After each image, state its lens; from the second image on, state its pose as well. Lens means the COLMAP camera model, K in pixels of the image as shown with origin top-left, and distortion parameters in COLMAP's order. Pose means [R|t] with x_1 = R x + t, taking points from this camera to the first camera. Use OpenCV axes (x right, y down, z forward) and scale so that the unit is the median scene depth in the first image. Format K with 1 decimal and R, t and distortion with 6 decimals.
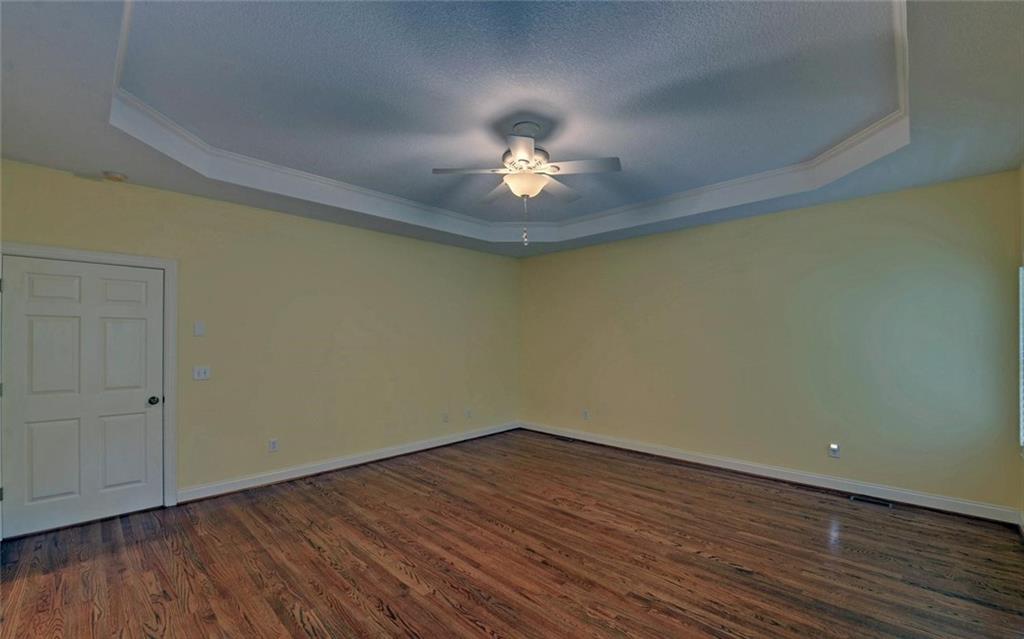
lens RADIAL K [[419.5, 0, 492.8], [0, 419.5, 347.6], [0, 0, 1]] dist [-0.004553, -0.000386]
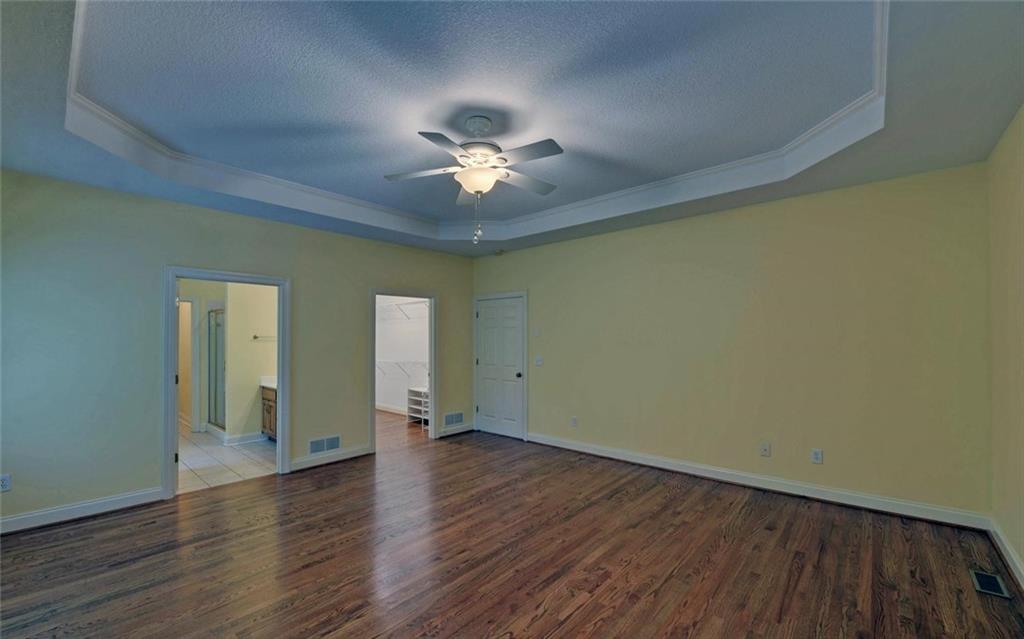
lens RADIAL K [[419.5, 0, 511.4], [0, 419.5, 333.5], [0, 0, 1]] dist [-0.004553, -0.000386]
pose [[0.064581, -0.013592, -0.997820, 0.809740], [-0.015151, 0.999779, -0.014599, -0.014748], [0.997797, 0.016061, 0.064360, 0.773136]]
